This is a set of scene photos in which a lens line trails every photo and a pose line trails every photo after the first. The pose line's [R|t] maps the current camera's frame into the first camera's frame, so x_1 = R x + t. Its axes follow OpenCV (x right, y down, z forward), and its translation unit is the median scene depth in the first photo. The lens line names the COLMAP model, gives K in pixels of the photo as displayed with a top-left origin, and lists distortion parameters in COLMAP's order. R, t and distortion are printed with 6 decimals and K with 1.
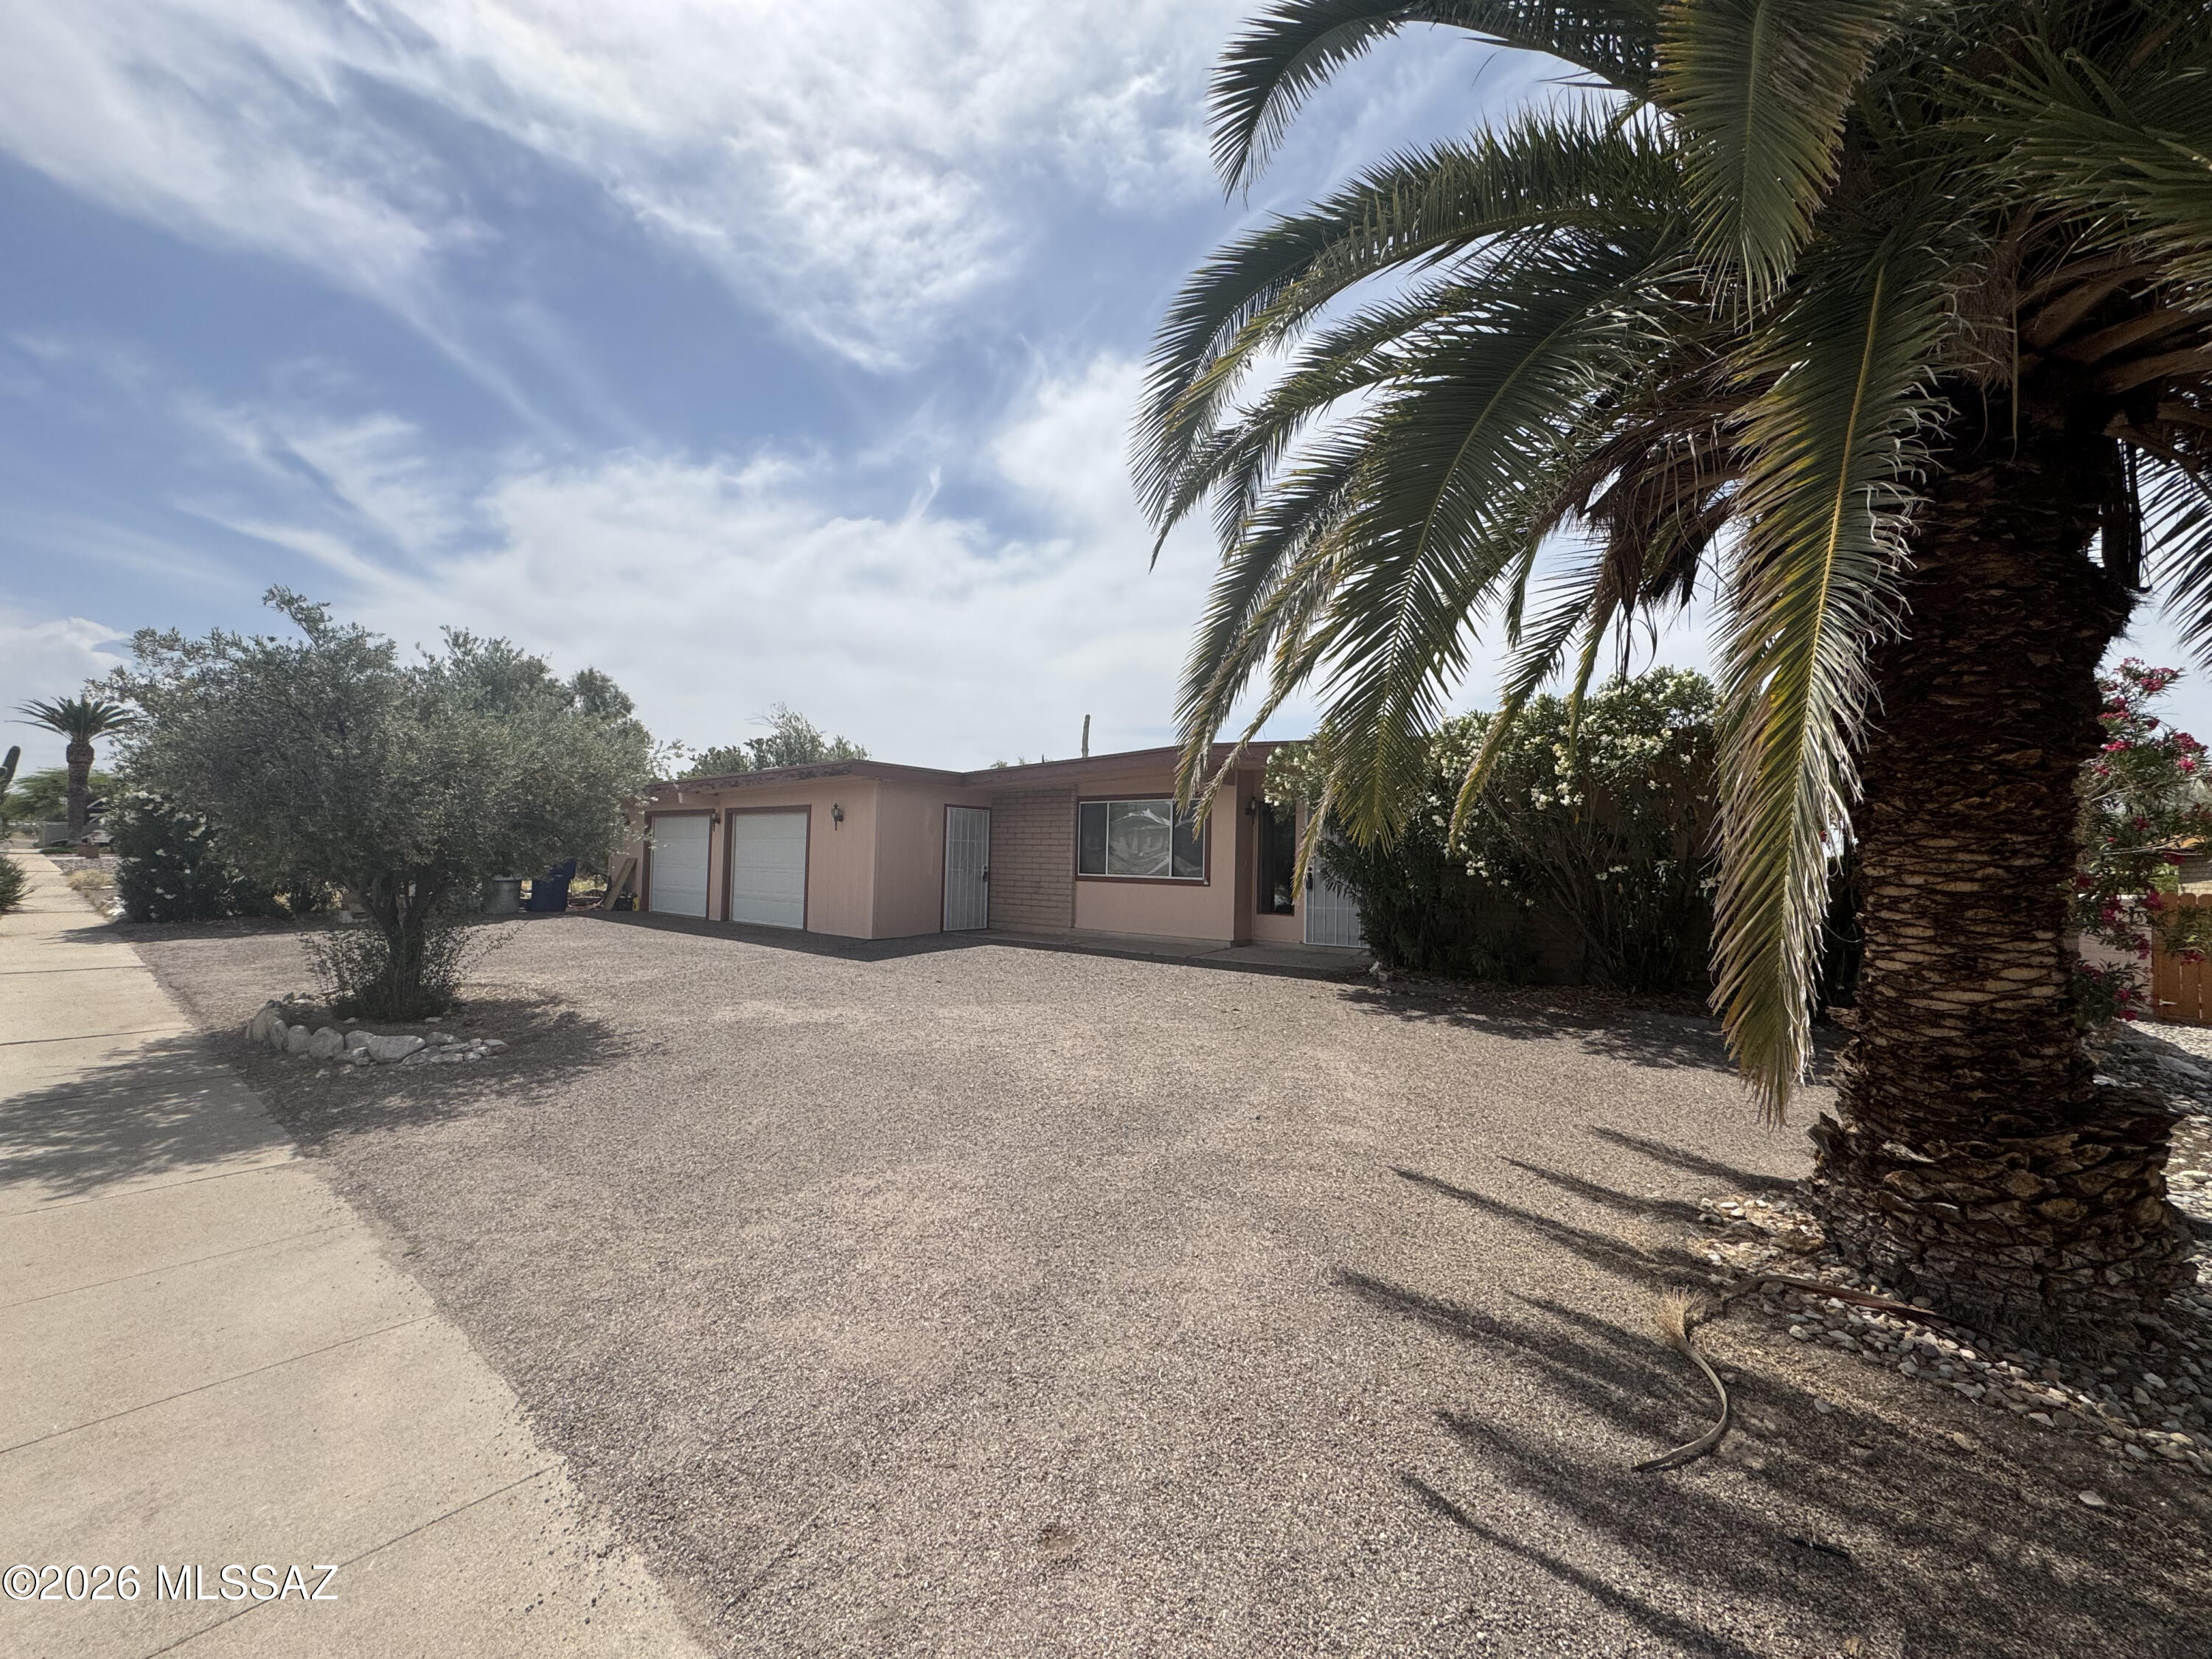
lens RADIAL K [[886.2, 0, 1098.1], [0, 886.2, 828.3], [0, 0, 1]] dist [-0.002097, 0.000667]
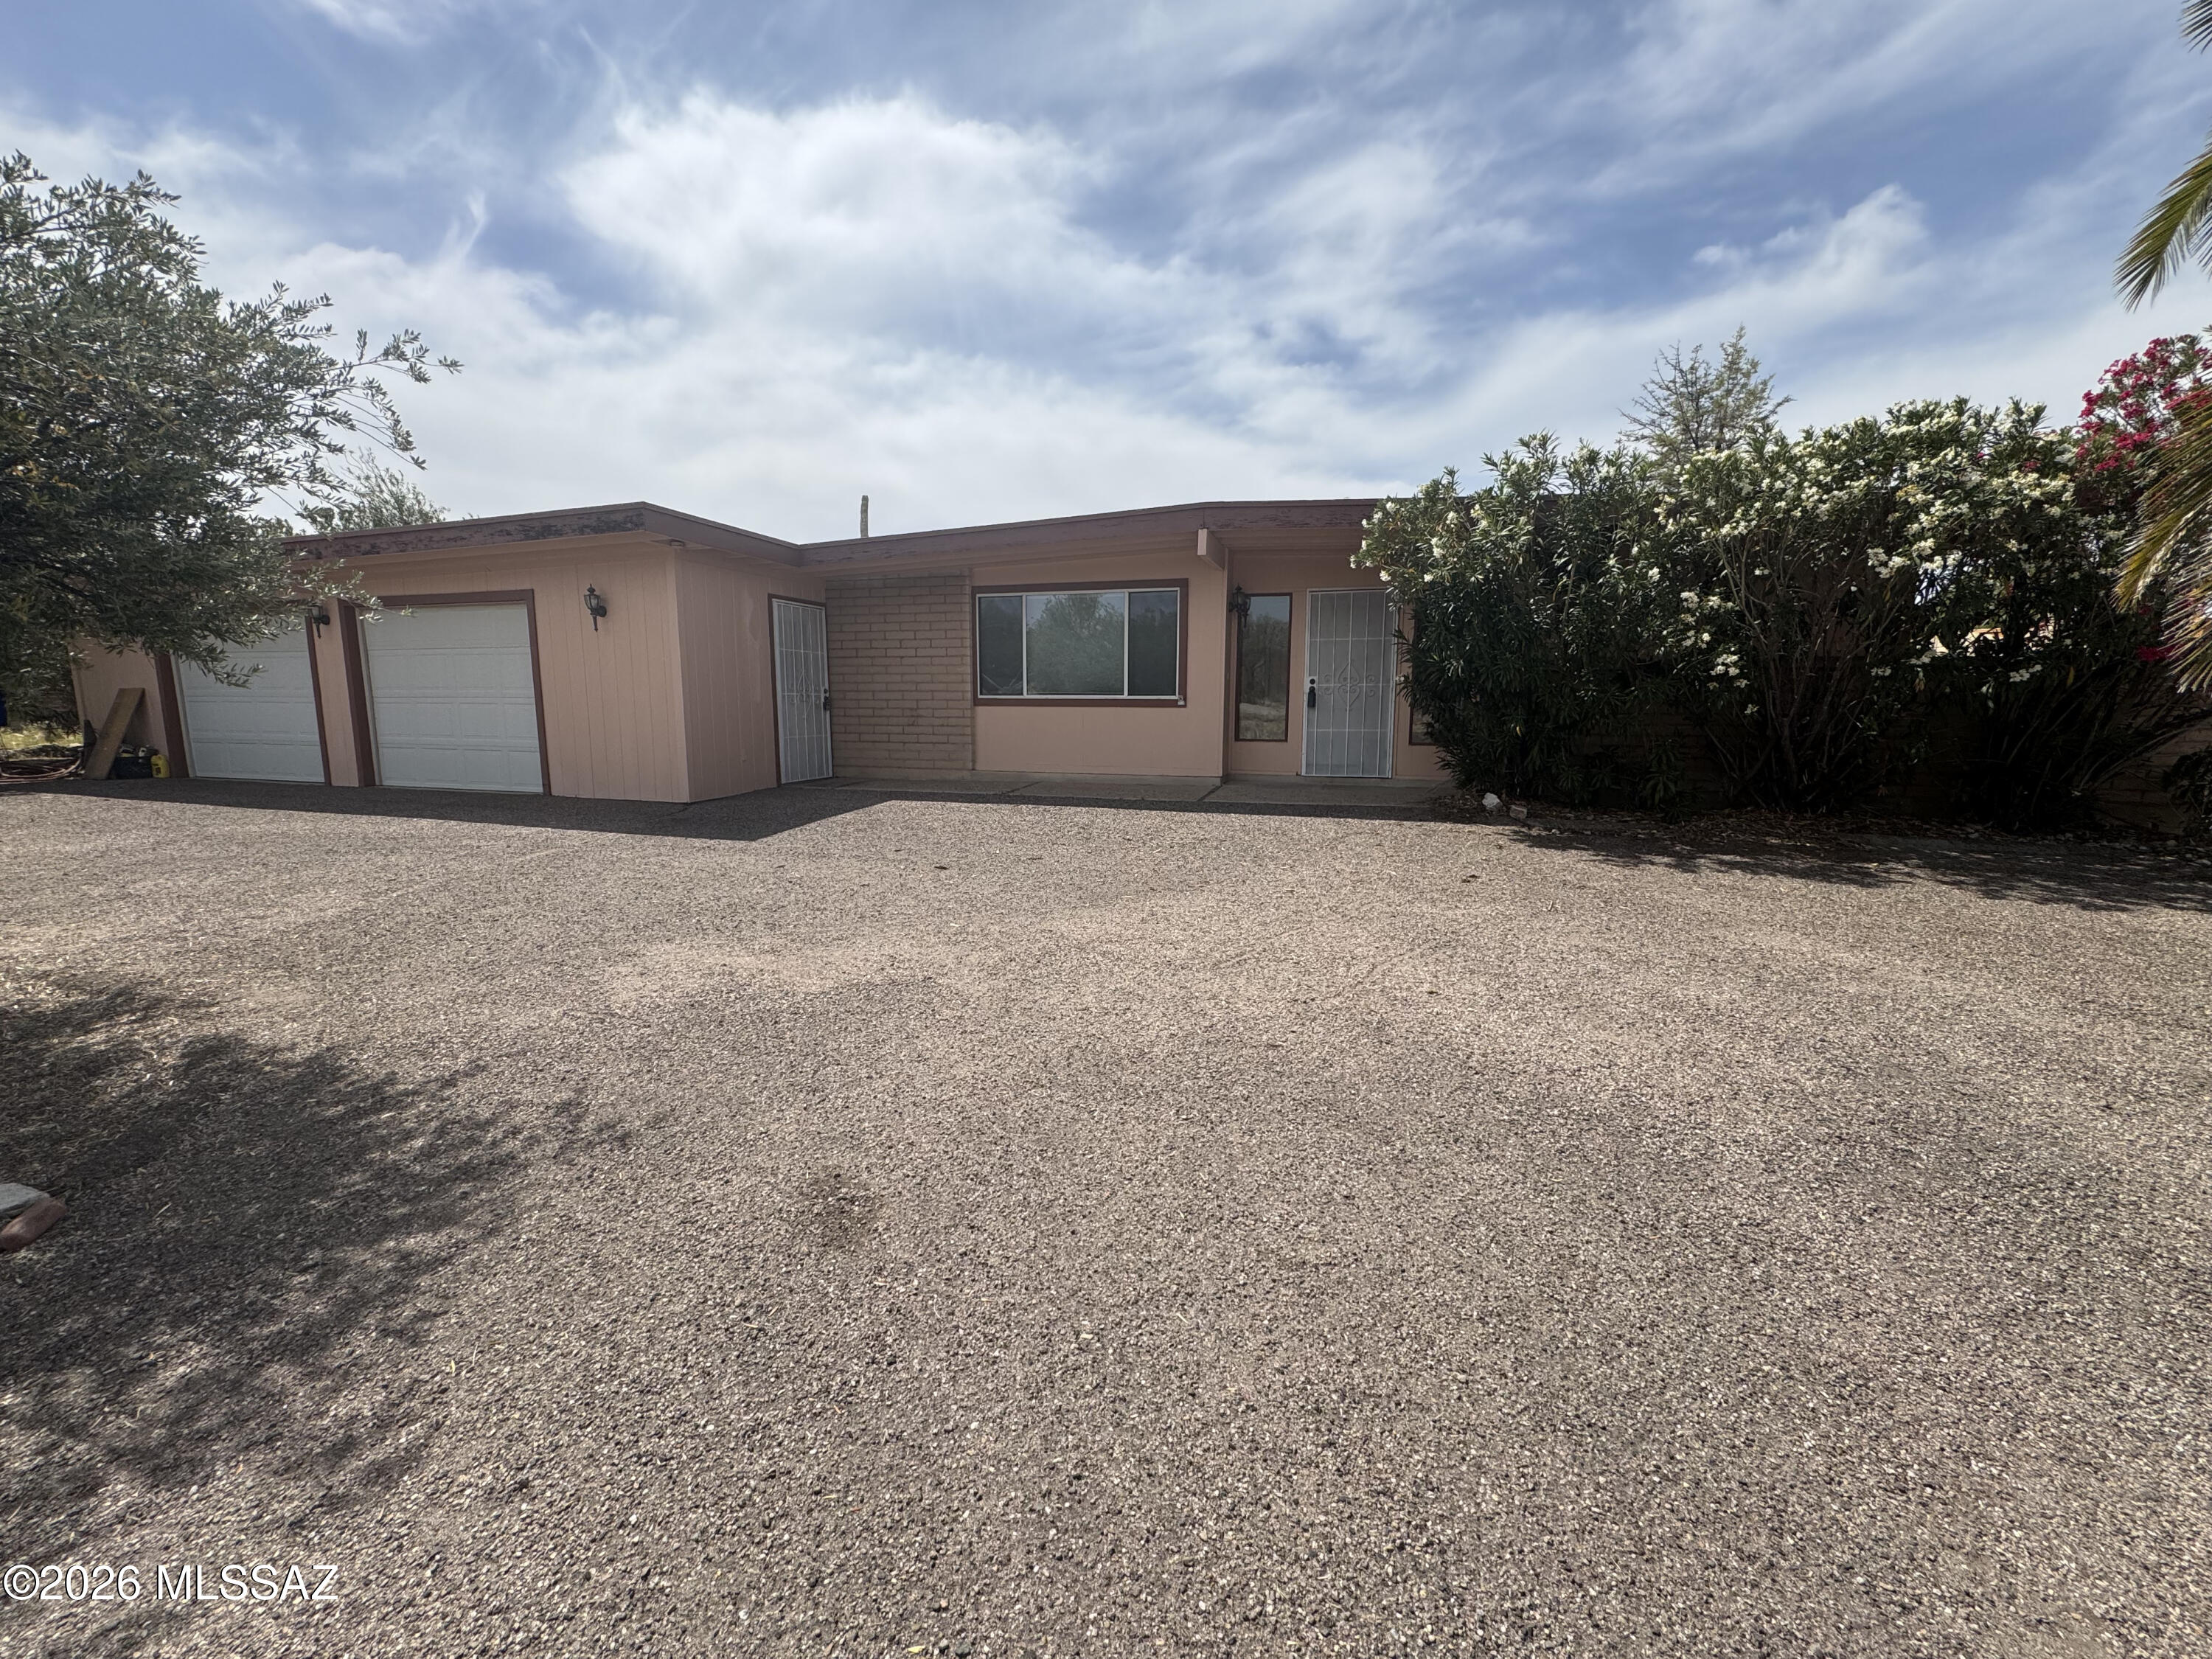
lens RADIAL K [[886.2, 0, 1105.8], [0, 886.2, 822.9], [0, 0, 1]] dist [-0.002097, 0.000667]
pose [[0.927829, -0.069194, 0.366531, -0.202674], [0.002557, 0.983800, 0.179251, 0.024192], [-0.372997, -0.165377, 0.912975, 0.282040]]
